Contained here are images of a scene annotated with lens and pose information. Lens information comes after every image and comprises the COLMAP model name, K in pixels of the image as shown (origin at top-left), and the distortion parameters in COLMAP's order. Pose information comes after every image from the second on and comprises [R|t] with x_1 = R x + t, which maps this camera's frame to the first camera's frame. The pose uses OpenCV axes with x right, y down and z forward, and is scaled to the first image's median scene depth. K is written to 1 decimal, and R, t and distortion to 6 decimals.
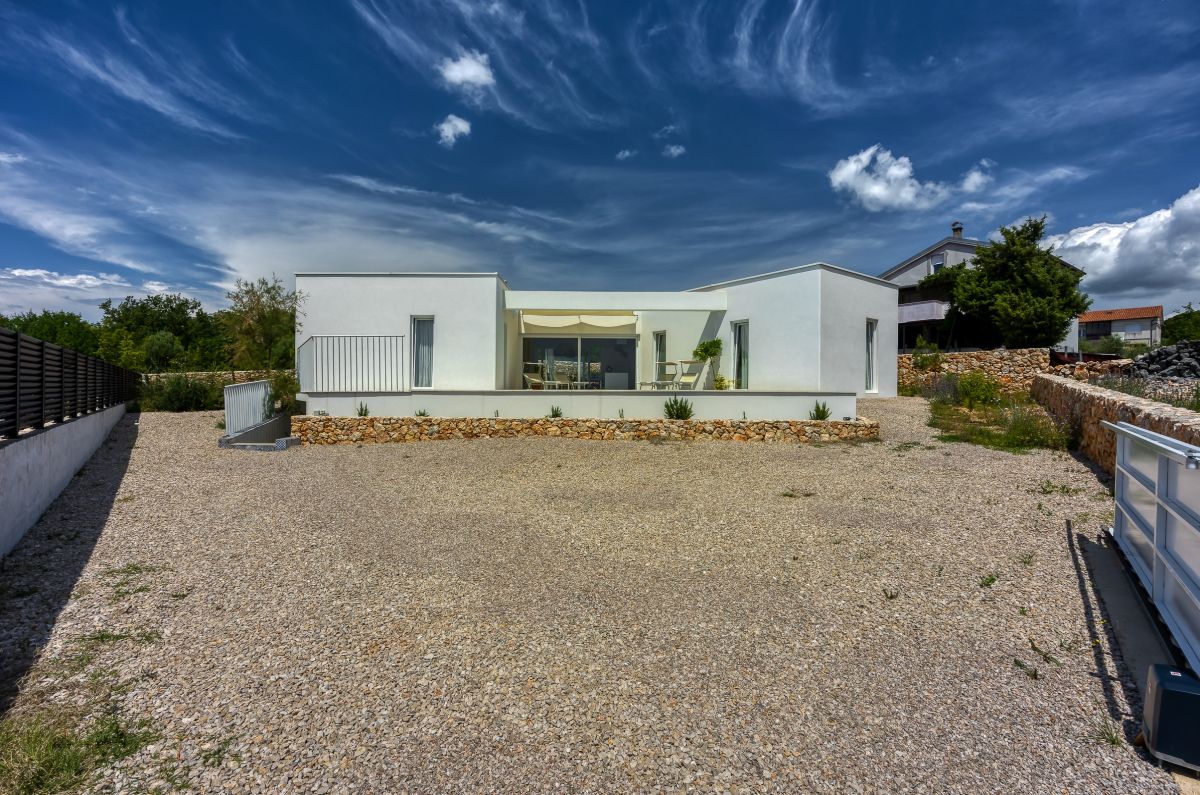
lens RADIAL K [[541.5, 0, 598.8], [0, 541.5, 391.0], [0, 0, 1]] dist [-0.005311, -0.001109]
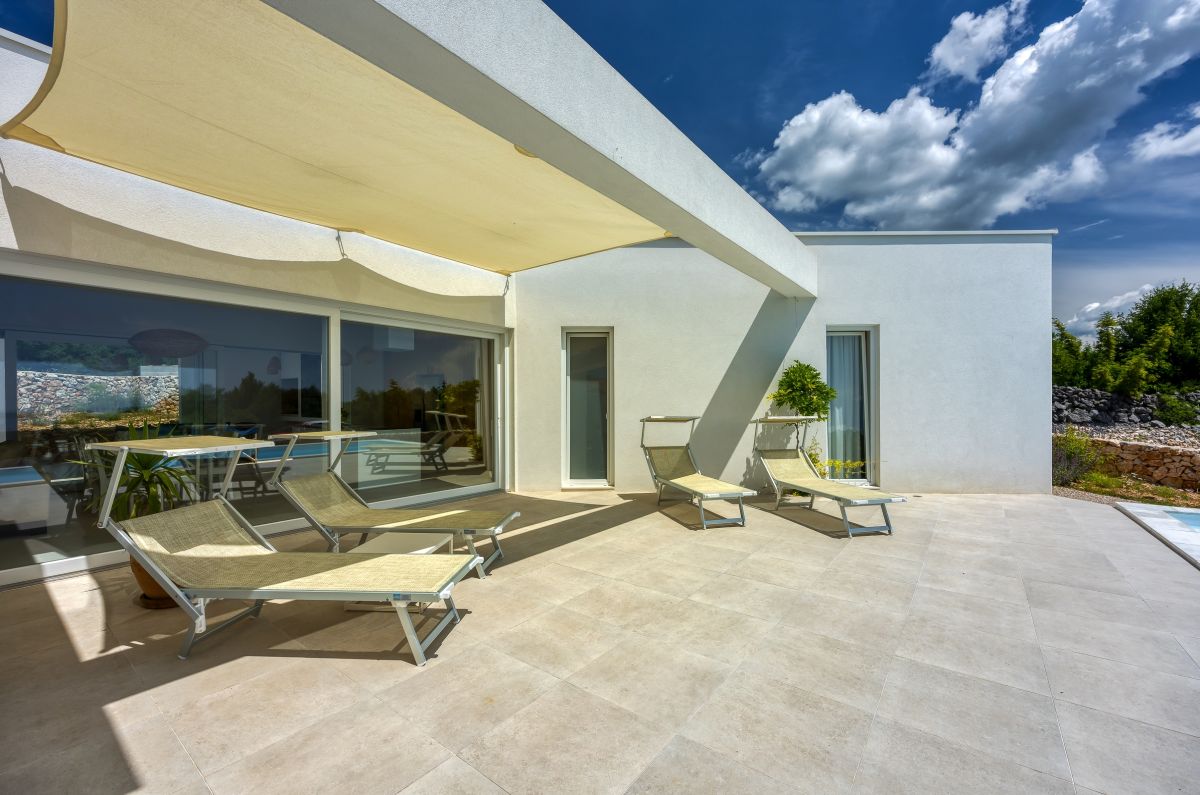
lens RADIAL K [[496.2, 0, 598.7], [0, 496.2, 406.3], [0, 0, 1]] dist [0.001040, 0.000213]
pose [[0.587229, -0.018151, 0.809217, -0.155597], [0.005003, 0.999811, 0.018796, -0.059765], [-0.809406, -0.006989, 0.587208, 0.763290]]
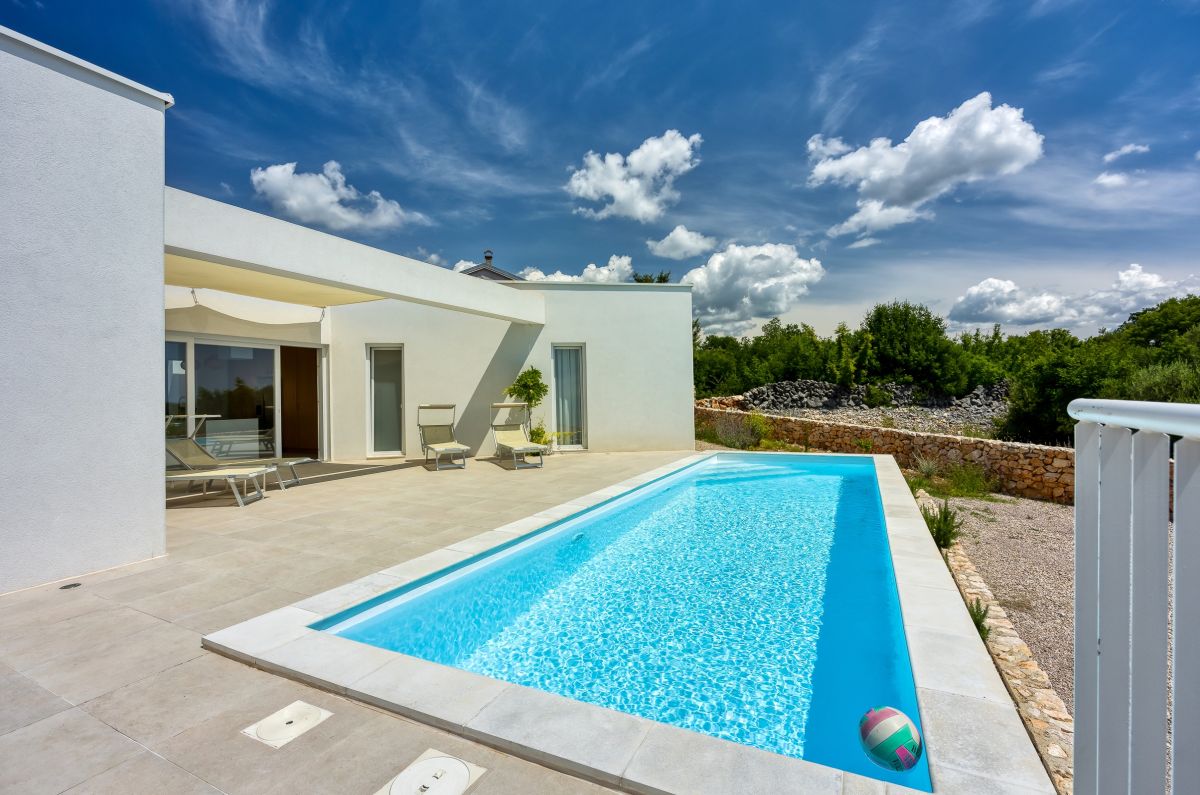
lens RADIAL K [[541.5, 0, 598.7], [0, 541.5, 388.8], [0, 0, 1]] dist [-0.005311, -0.001109]
pose [[0.424021, -0.003464, 0.905646, -0.271700], [0.019355, 0.999799, -0.005238, -0.056977], [-0.905446, 0.019750, 0.424002, 0.561226]]
